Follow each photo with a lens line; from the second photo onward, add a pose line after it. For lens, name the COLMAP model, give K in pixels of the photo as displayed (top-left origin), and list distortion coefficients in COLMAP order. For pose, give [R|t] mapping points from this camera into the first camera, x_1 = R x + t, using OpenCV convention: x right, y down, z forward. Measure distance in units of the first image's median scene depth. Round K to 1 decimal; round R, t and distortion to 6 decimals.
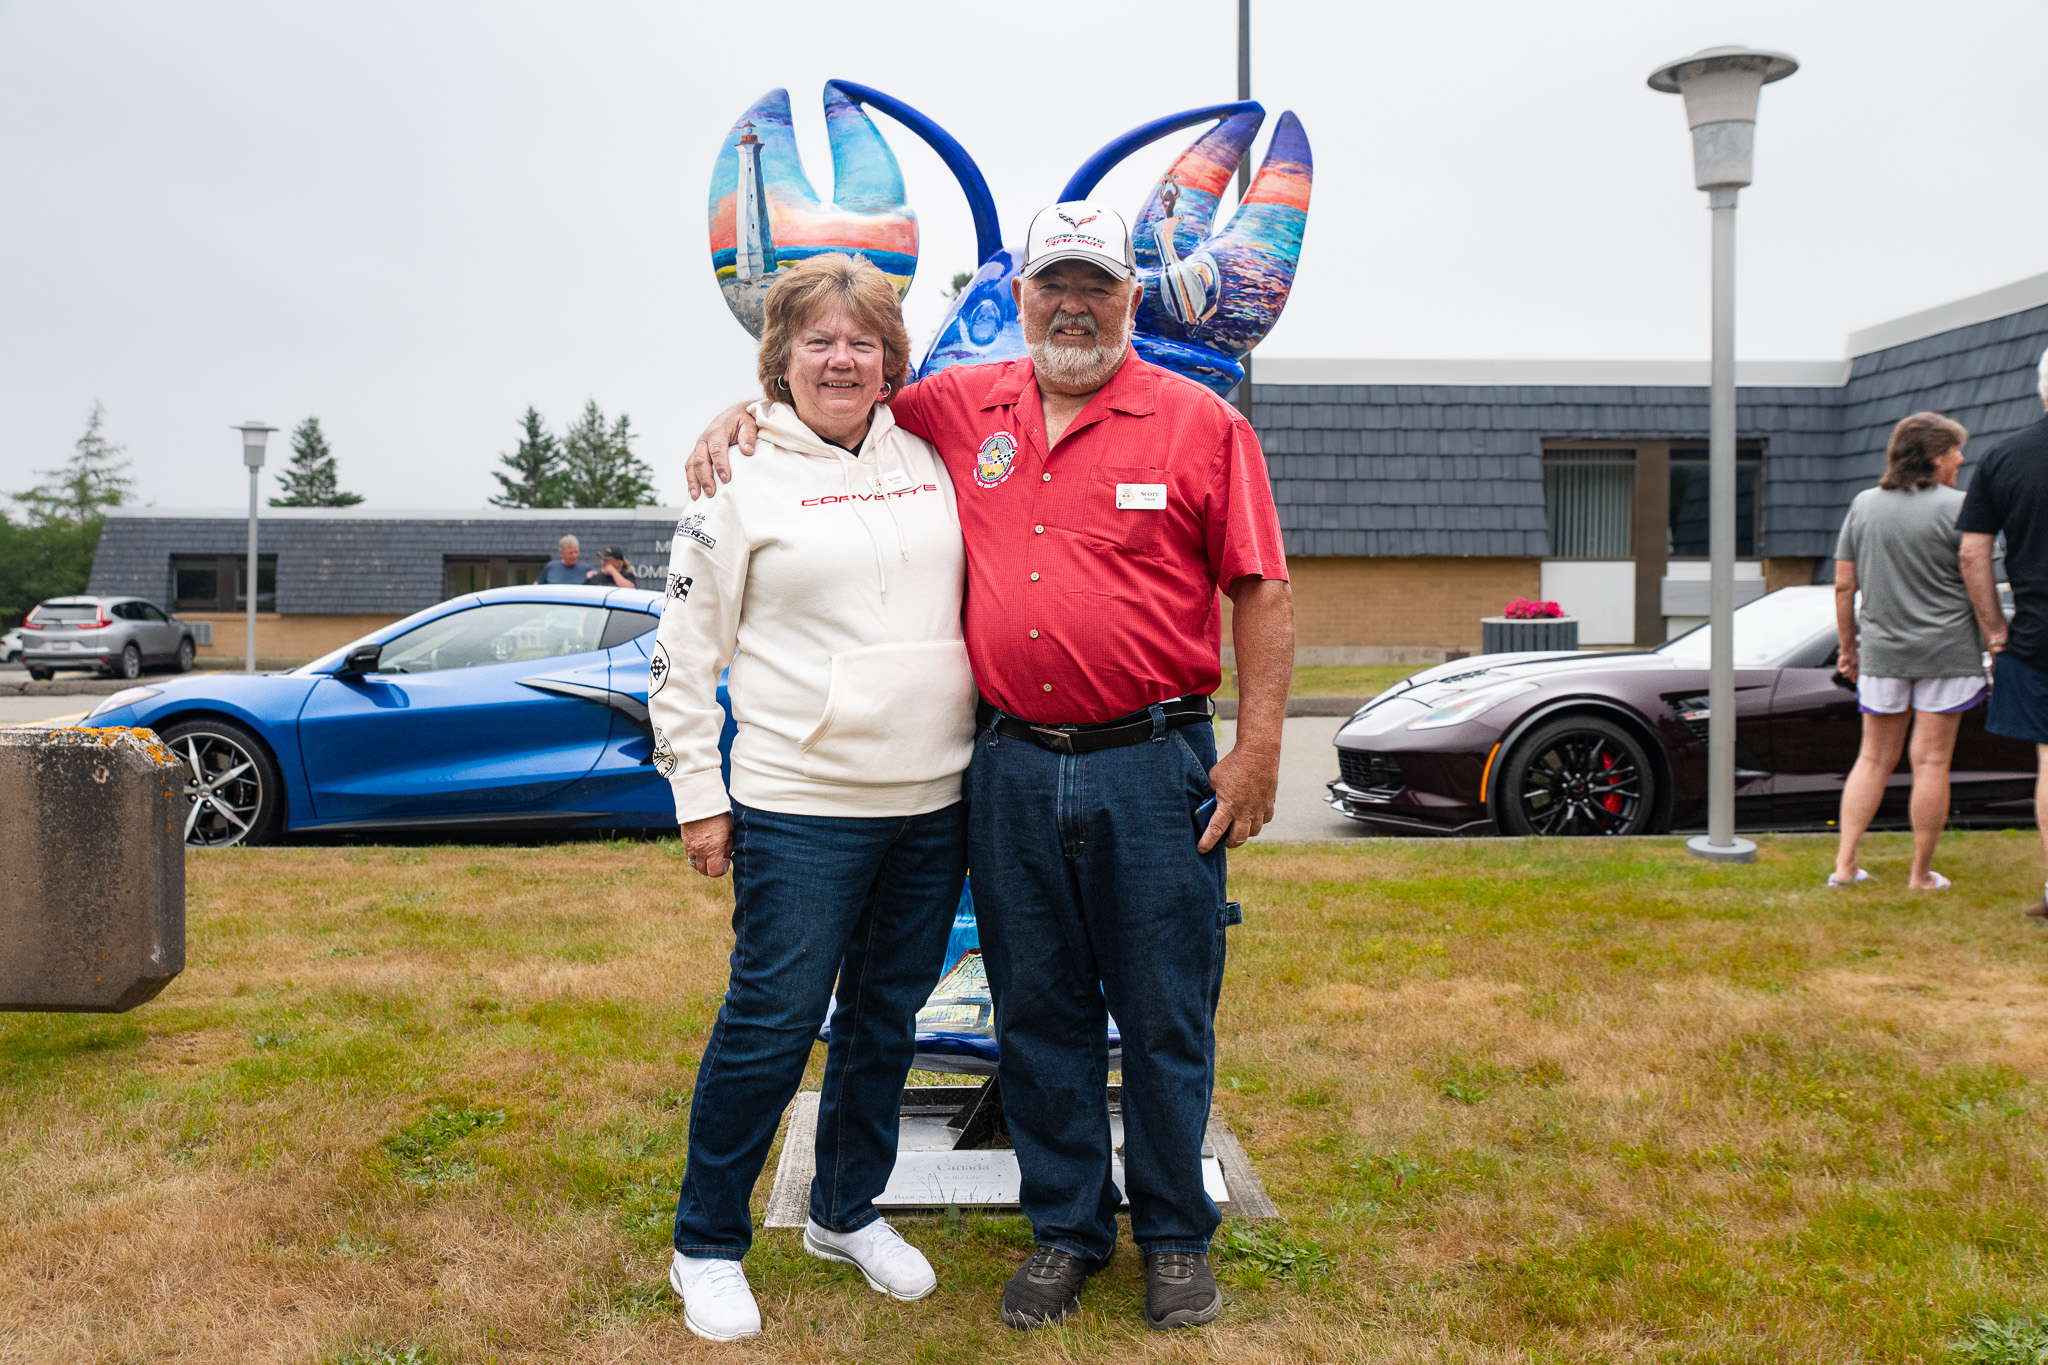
lens RADIAL K [[1885.6, 0, 1045.5], [0, 1885.6, 659.0], [0, 0, 1]] dist [-0.046967, 0.131252]
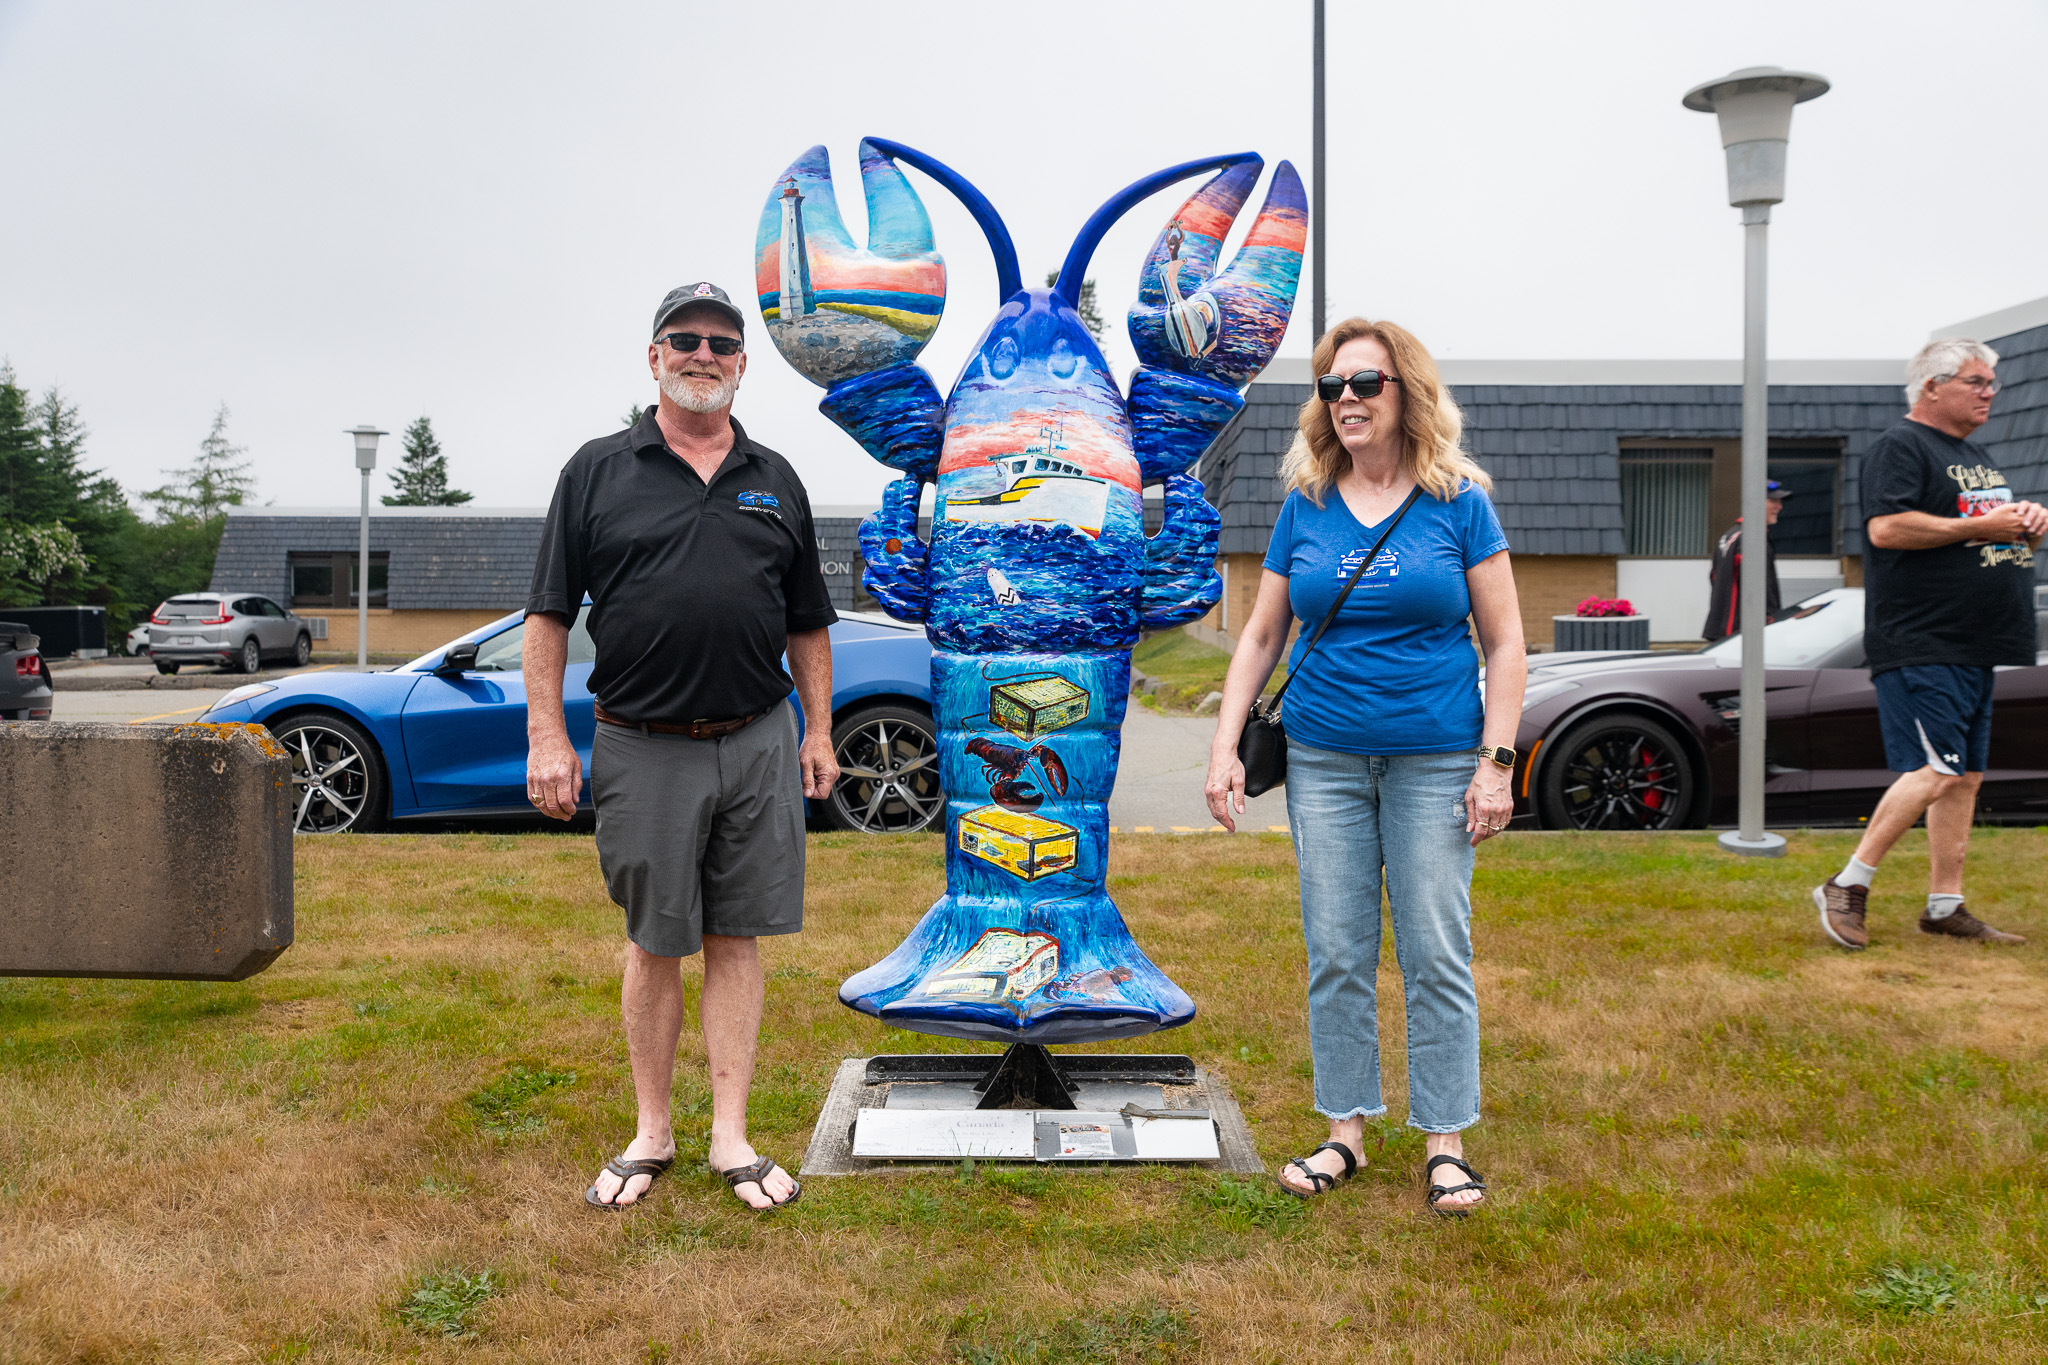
lens RADIAL K [[1866.5, 0, 1054.8], [0, 1866.5, 663.4], [0, 0, 1]] dist [-0.044139, 0.125414]
pose [[0.998975, 0.001640, -0.045233, 0.022749], [-0.001399, 0.999985, 0.005360, -0.003135], [0.045241, -0.005291, 0.998962, -0.041840]]
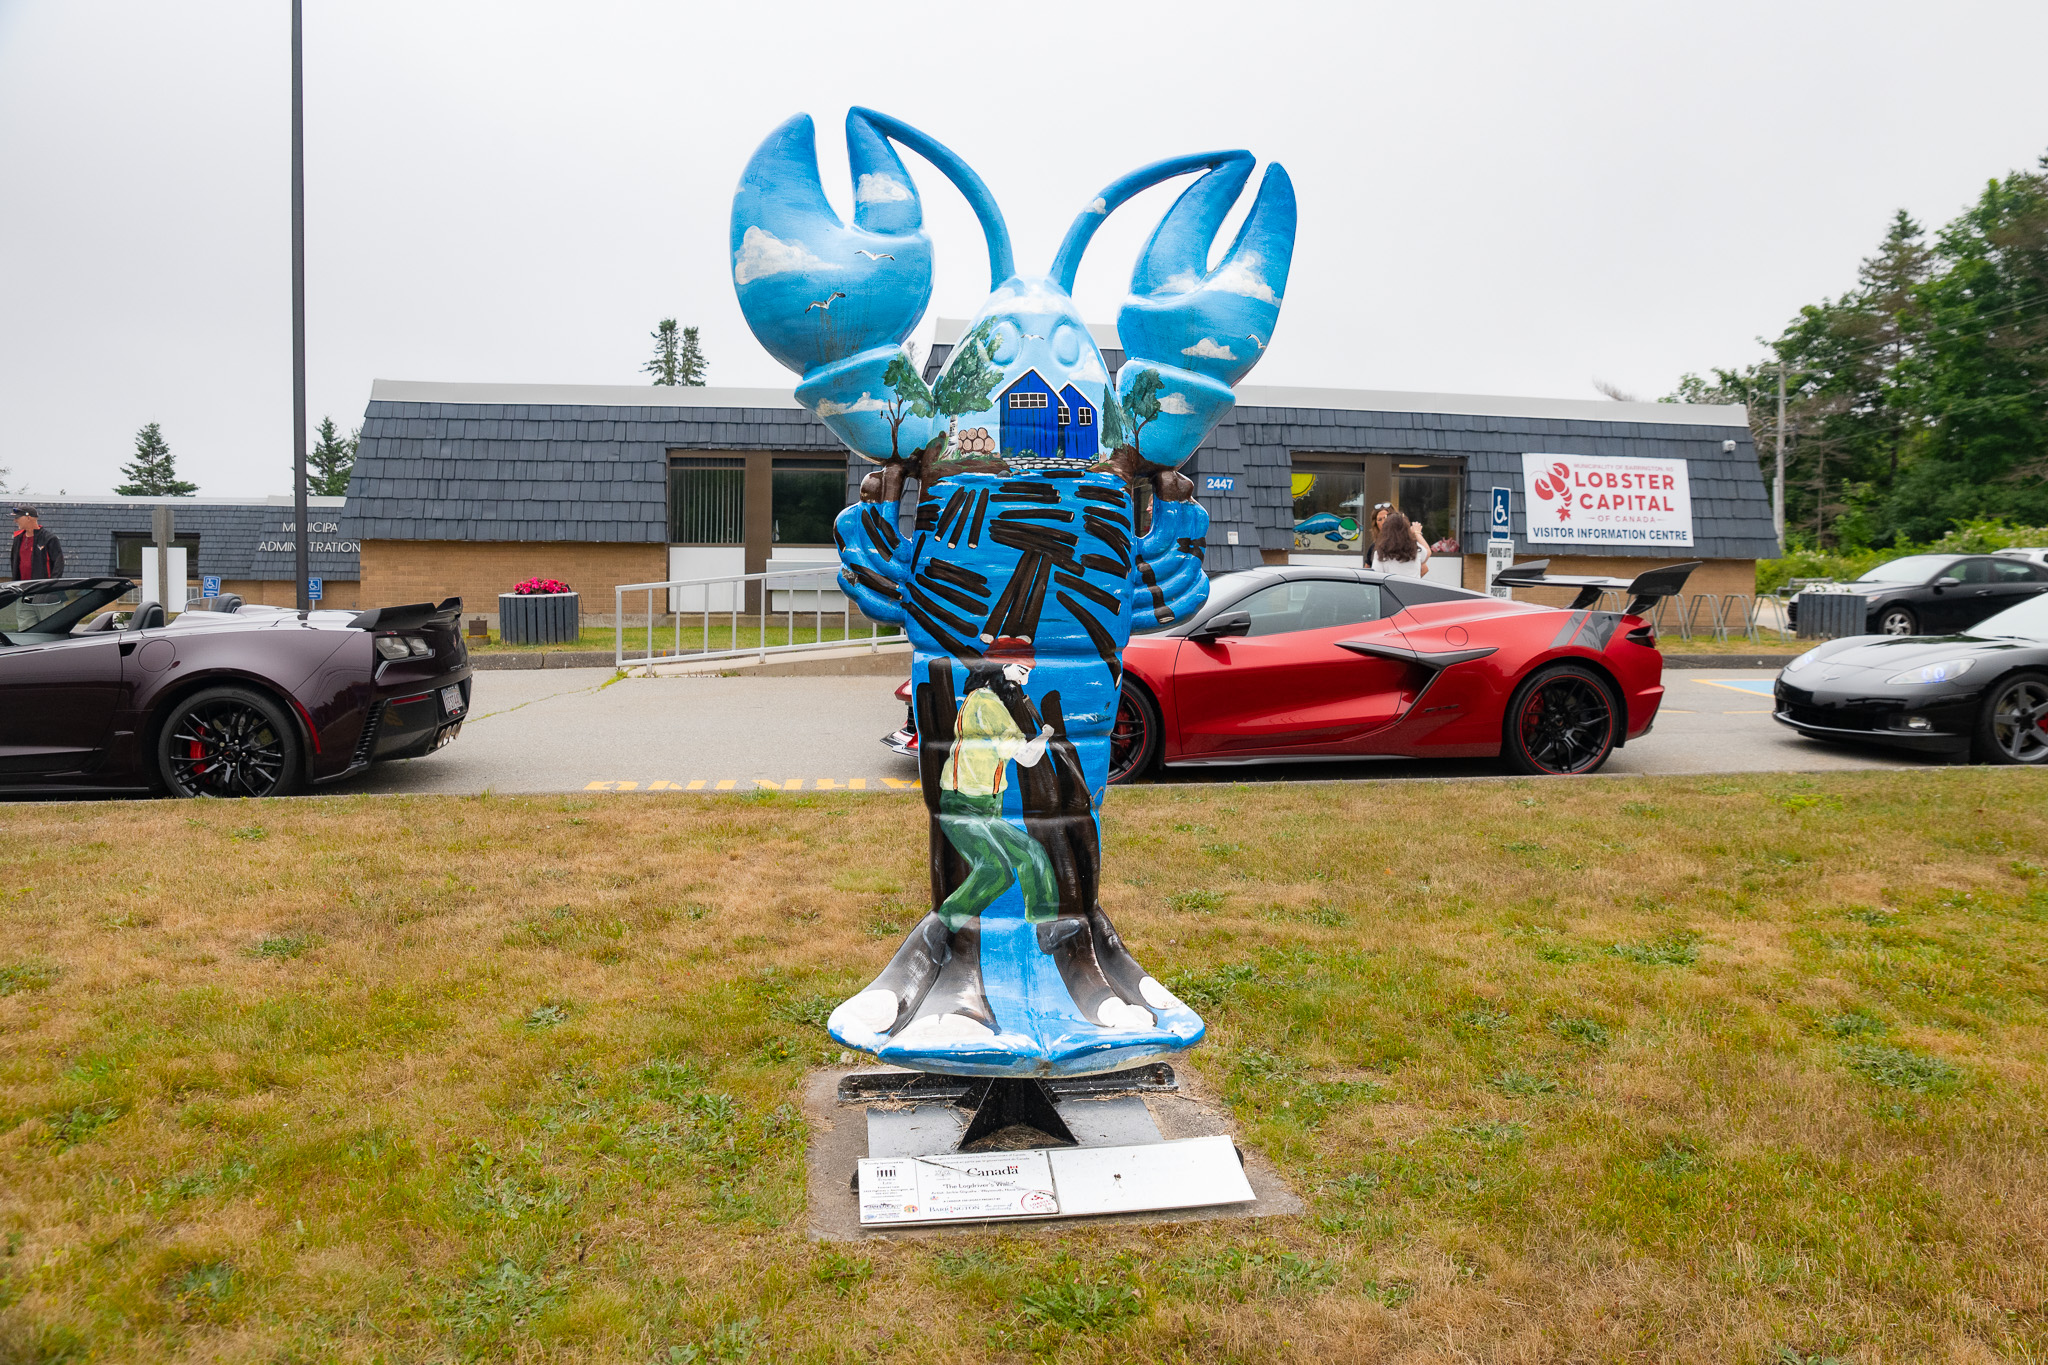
lens RADIAL K [[1420.5, 0, 927.8], [0, 1420.5, 634.2], [0, 0, 1]] dist [-0.111319, 0.070289]
pose [[0.993337, 0.003599, 0.115193, 1.075275], [-0.005241, 0.999889, 0.013948, -0.024309], [-0.115130, -0.014458, 0.993245, 0.130442]]
